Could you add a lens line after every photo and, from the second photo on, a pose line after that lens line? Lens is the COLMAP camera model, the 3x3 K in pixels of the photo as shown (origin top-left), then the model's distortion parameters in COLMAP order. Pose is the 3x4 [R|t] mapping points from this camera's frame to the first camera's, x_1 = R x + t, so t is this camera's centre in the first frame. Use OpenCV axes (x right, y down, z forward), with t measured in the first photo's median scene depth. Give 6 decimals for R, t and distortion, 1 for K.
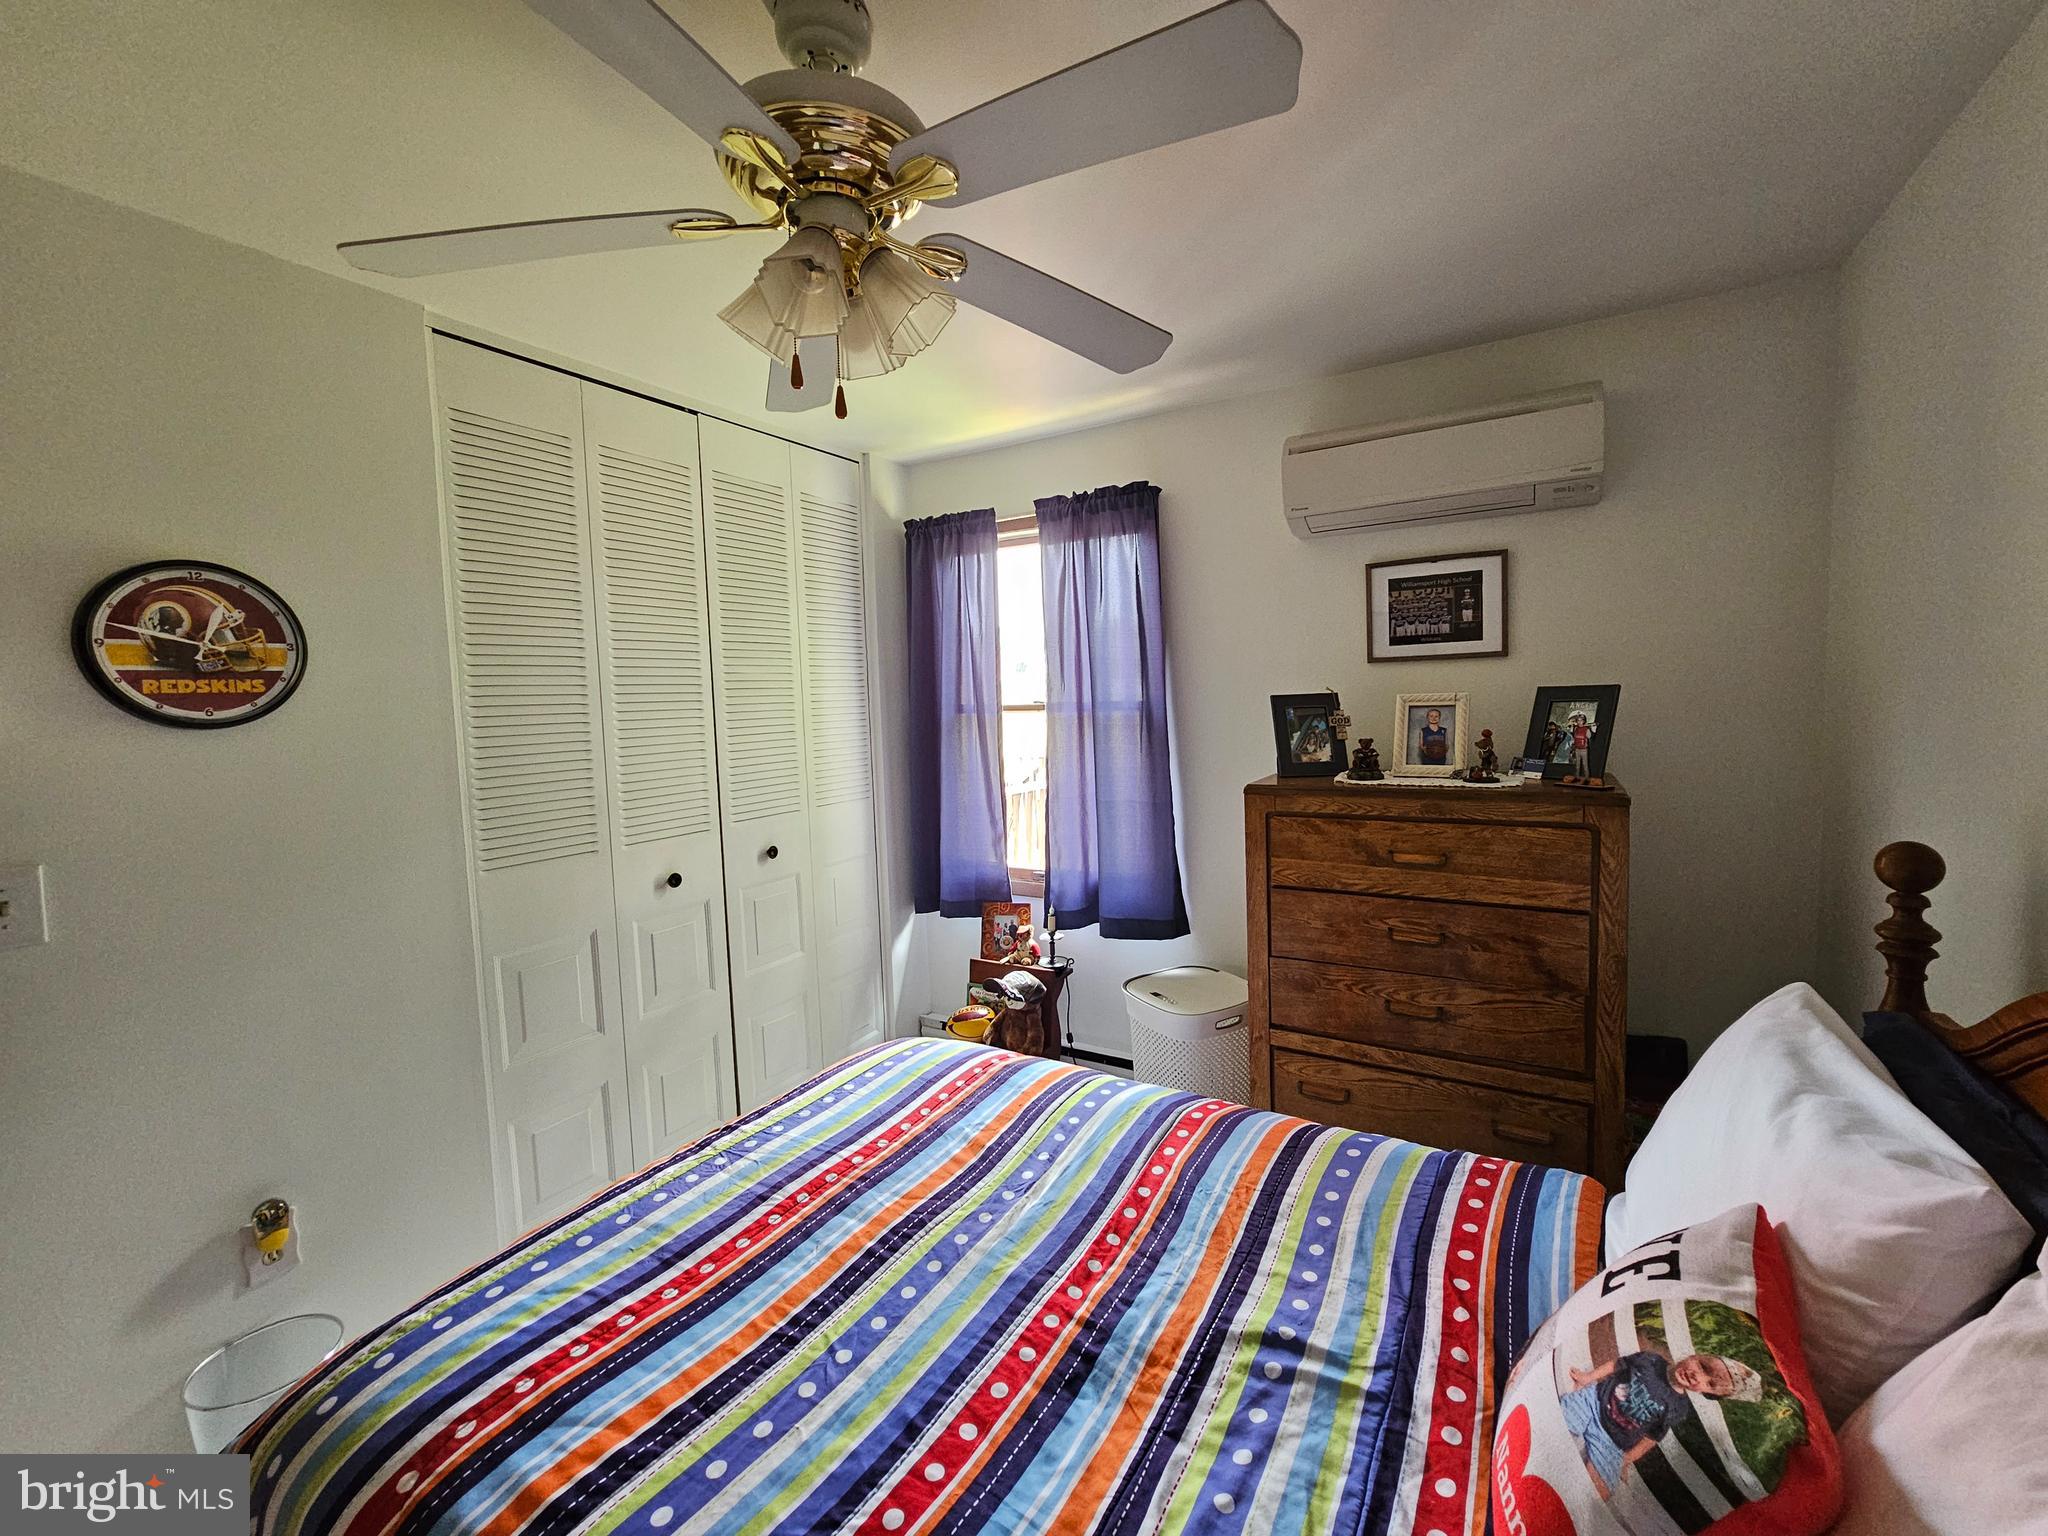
lens RADIAL K [[836.2, 0, 1027.8], [0, 836.2, 755.9], [0, 0, 1]] dist [-0.005627, 0.001247]
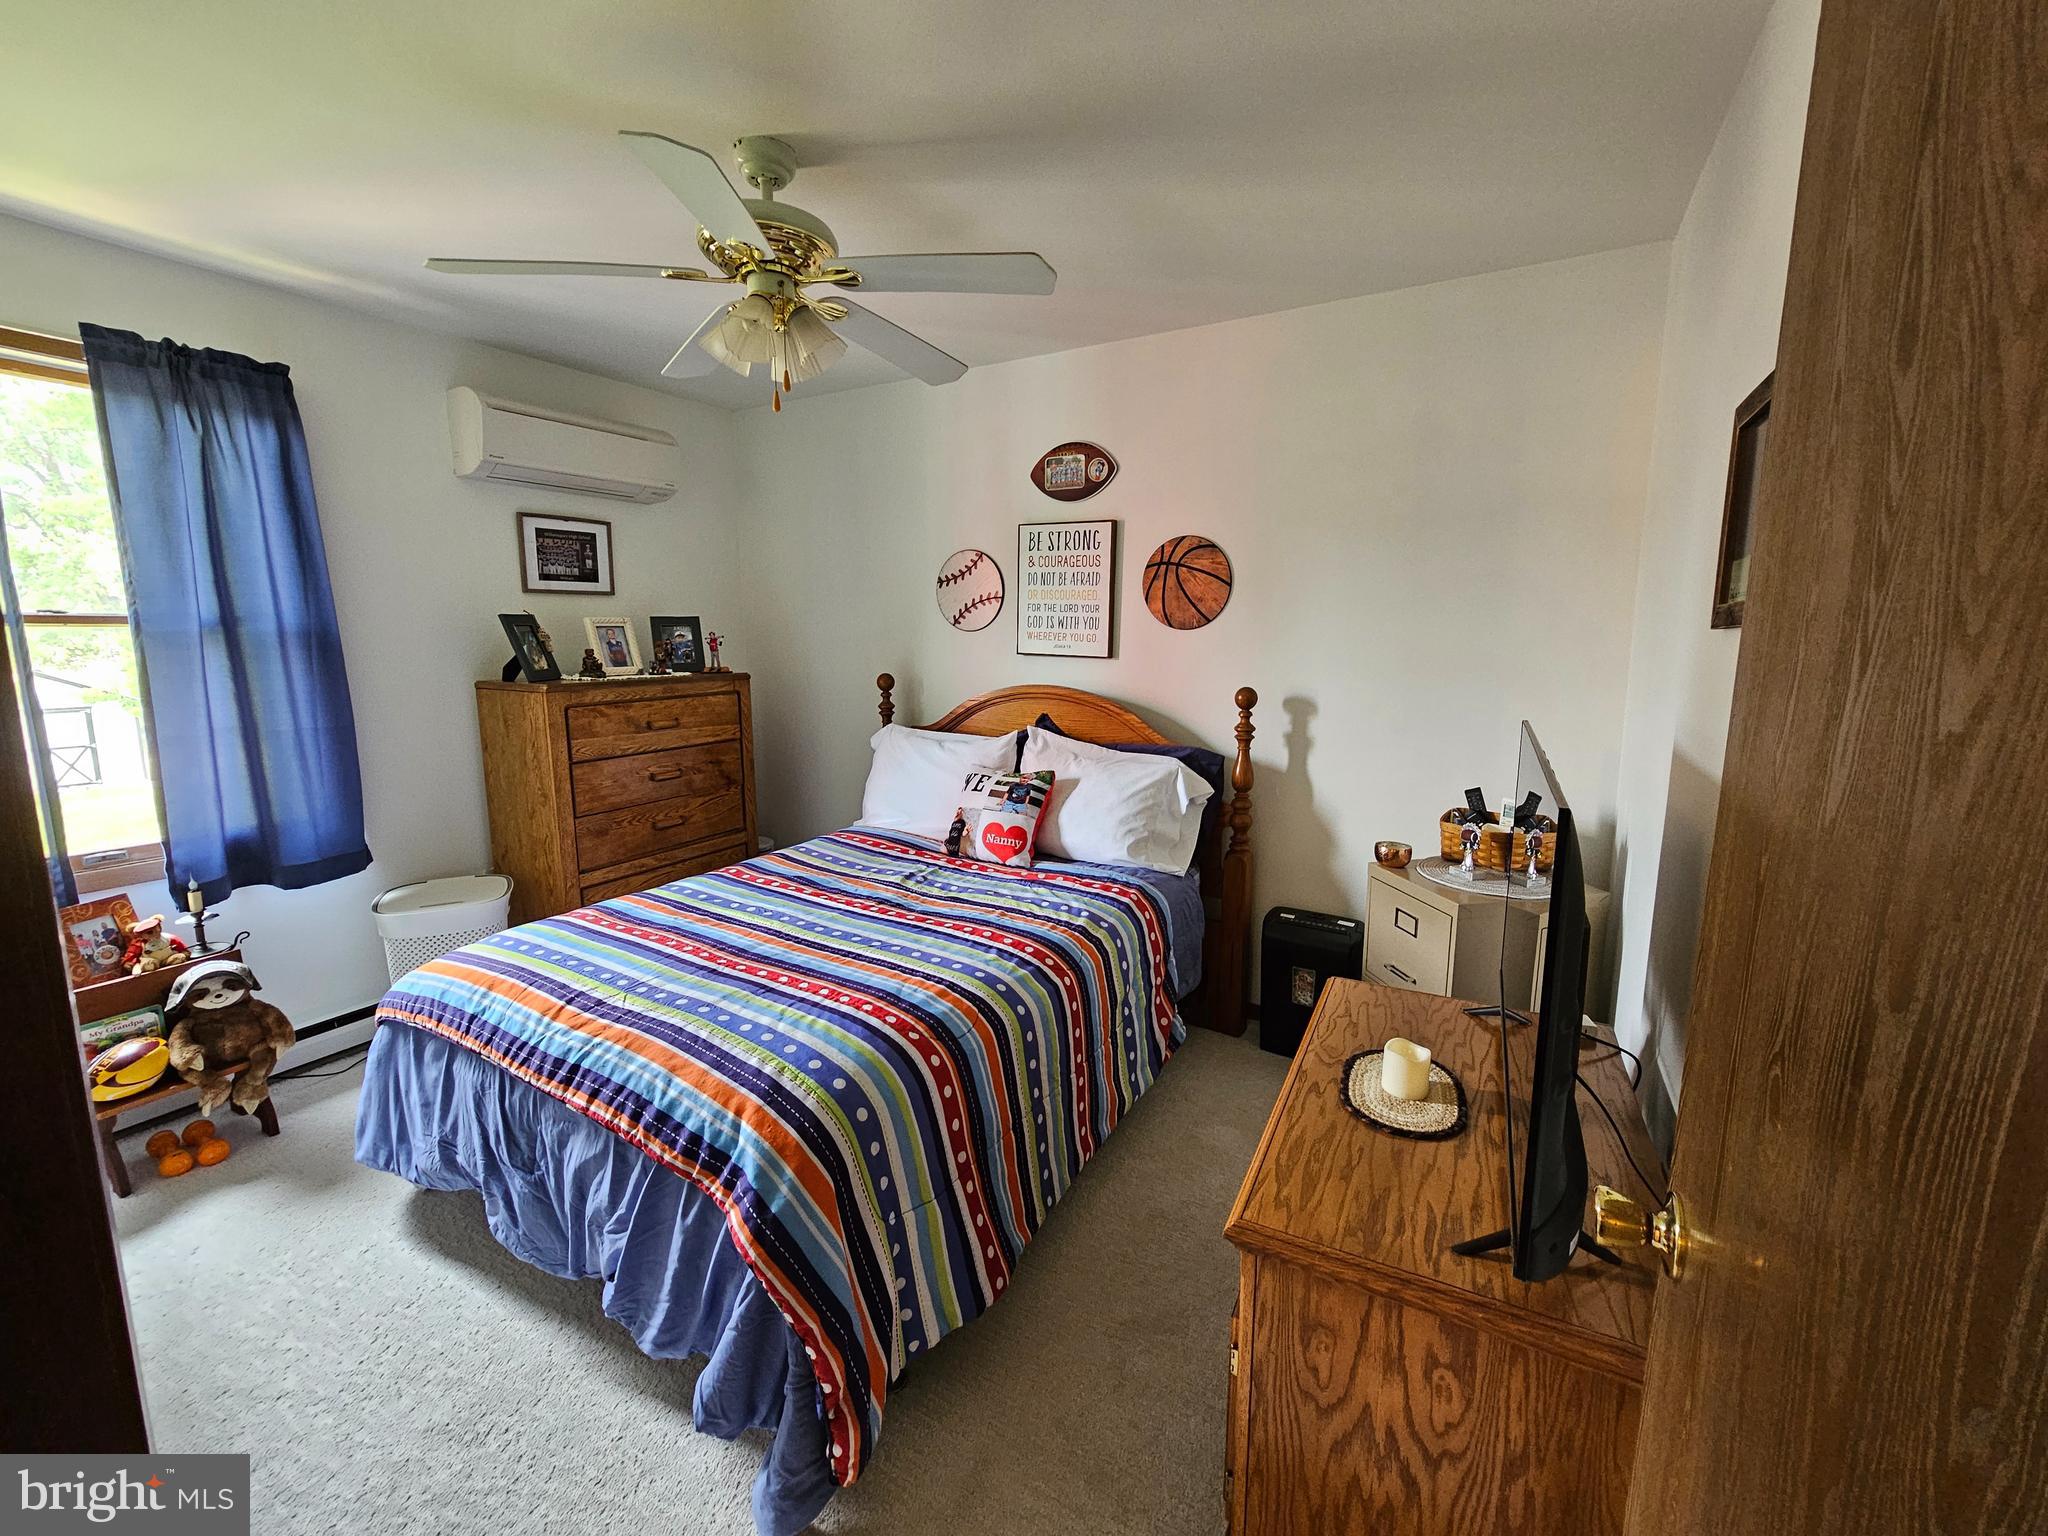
lens RADIAL K [[836.2, 0, 1024.8], [0, 836.2, 767.3], [0, 0, 1]] dist [-0.005627, 0.001247]
pose [[0.000271, -0.127178, 0.991880, -1.062761], [0.077373, 0.988909, 0.126776, 0.057871], [-0.997002, 0.076710, 0.010108, 0.319876]]
